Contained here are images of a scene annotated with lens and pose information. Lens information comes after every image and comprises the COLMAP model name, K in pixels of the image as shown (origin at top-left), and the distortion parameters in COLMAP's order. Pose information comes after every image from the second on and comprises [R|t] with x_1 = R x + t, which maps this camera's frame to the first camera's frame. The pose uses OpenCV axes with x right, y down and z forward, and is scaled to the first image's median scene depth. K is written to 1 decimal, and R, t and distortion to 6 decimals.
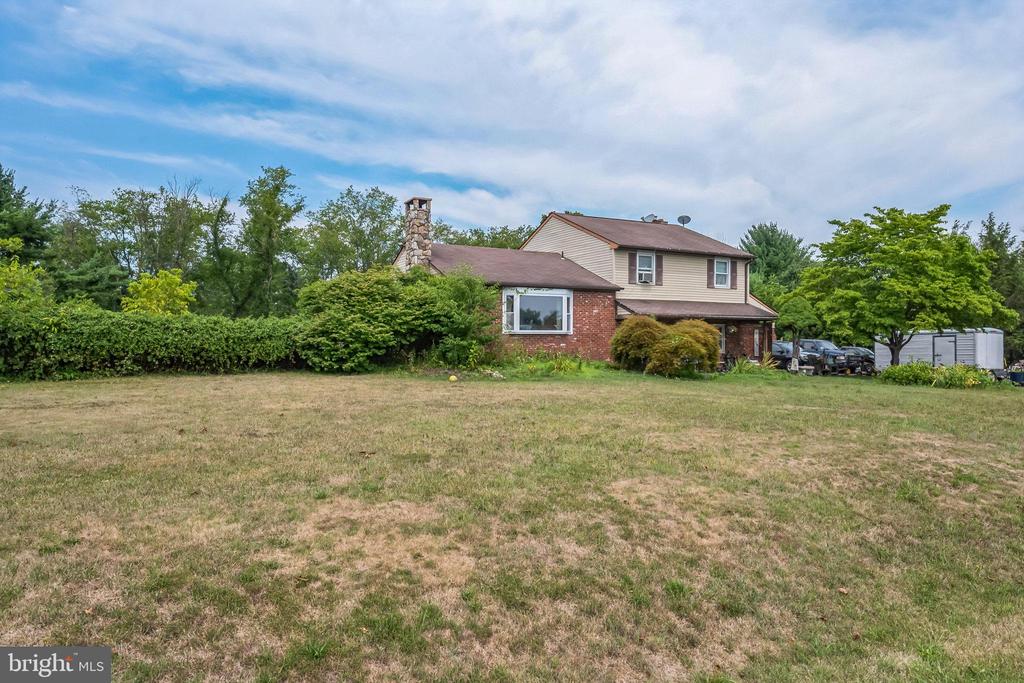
lens RADIAL K [[678.9, 0, 508.2], [0, 678.9, 345.6], [0, 0, 1]] dist [0.003583, 0.000737]
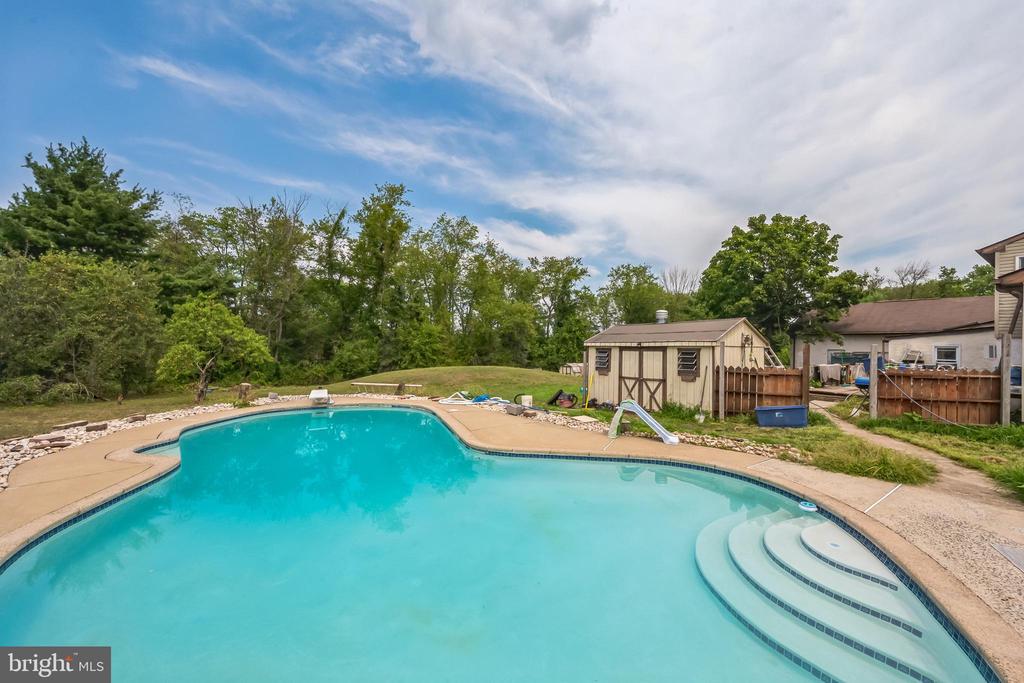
lens RADIAL K [[411.6, 0, 515.4], [0, 411.6, 347.9], [0, 0, 1]] dist [-0.000869, 0.000033]
pose [[0.990631, 0.004886, 0.136475, -0.228981], [-0.005870, 0.999960, 0.006812, -0.017453], [-0.136436, -0.007549, 0.990620, 0.333946]]
